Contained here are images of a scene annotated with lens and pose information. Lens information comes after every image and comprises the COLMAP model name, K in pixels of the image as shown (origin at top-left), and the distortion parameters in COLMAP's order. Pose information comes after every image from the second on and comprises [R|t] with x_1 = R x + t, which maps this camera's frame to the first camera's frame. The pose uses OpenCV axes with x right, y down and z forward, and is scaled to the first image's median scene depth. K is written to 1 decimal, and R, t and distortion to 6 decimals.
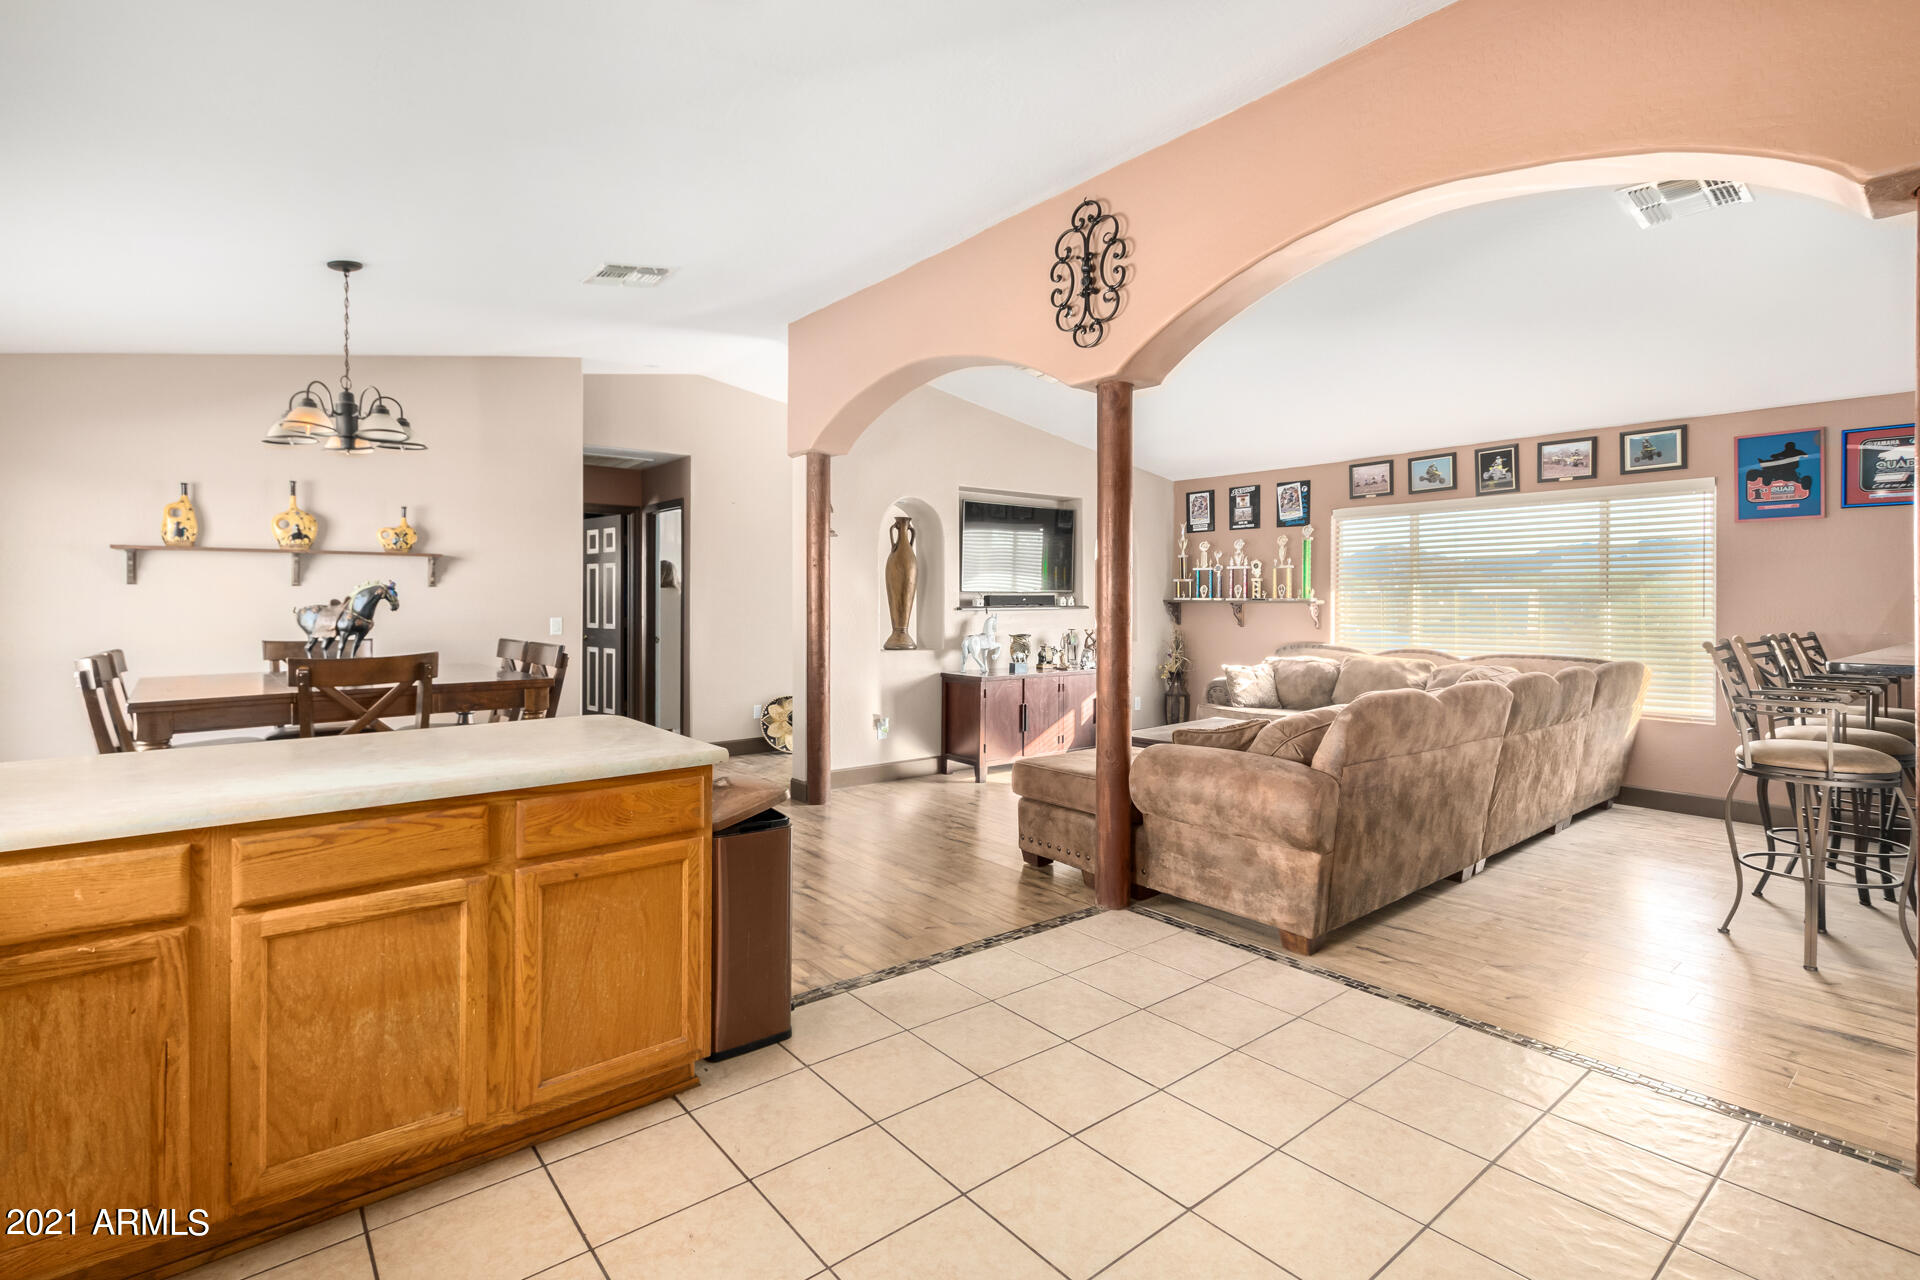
lens RADIAL K [[897.9, 0, 937.4], [0, 897.9, 609.3], [0, 0, 1]] dist [0.000756, -0.000420]
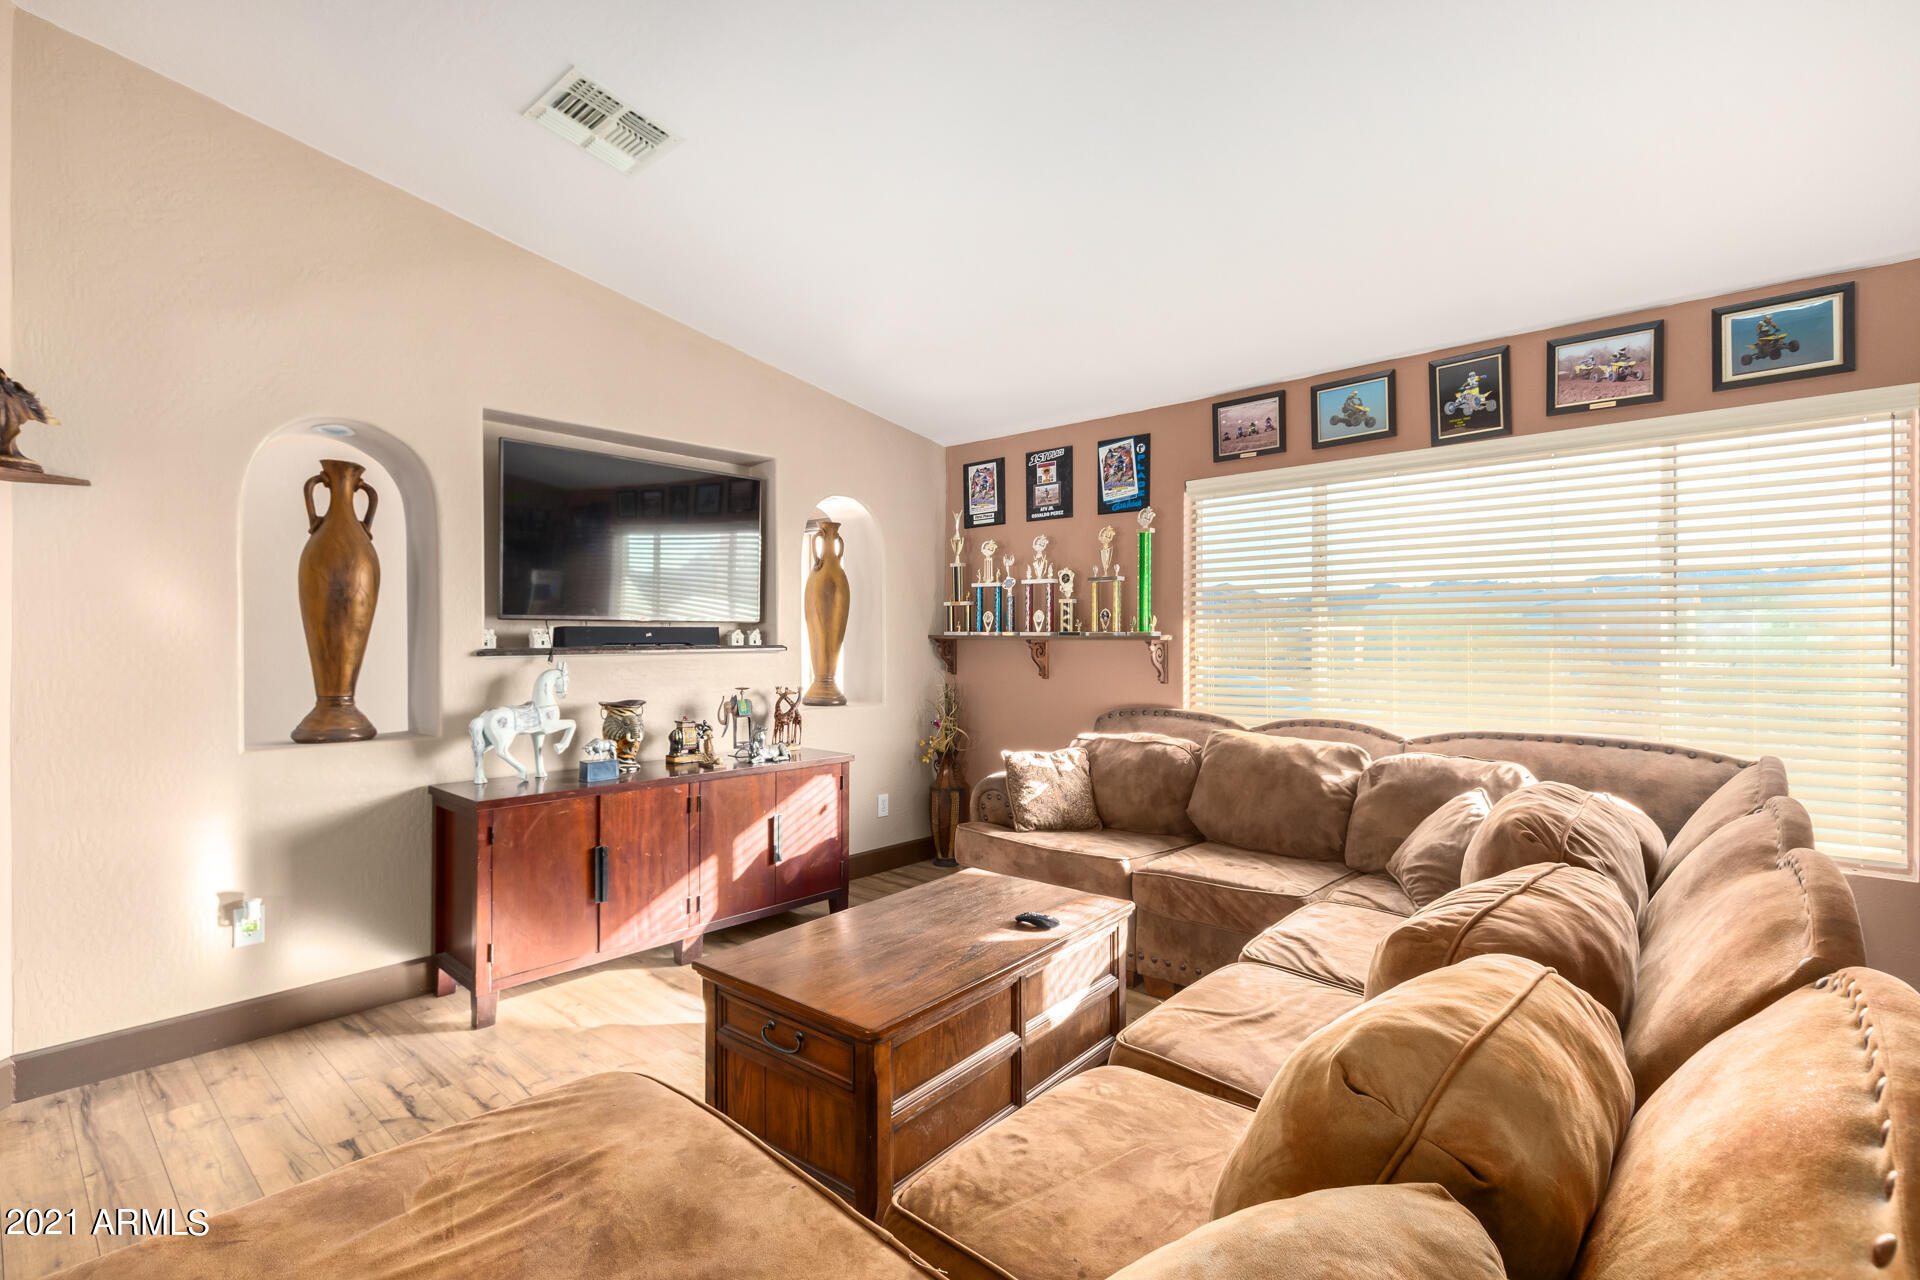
lens RADIAL K [[889.2, 0, 960.2], [0, 889.2, 655.5], [0, 0, 1]] dist [-0.000100, -0.000781]
pose [[0.983763, -0.006786, 0.179343, 0.187776], [0.004846, 0.999925, 0.011251, -0.003585], [-0.179405, -0.010199, 0.983722, 0.448537]]
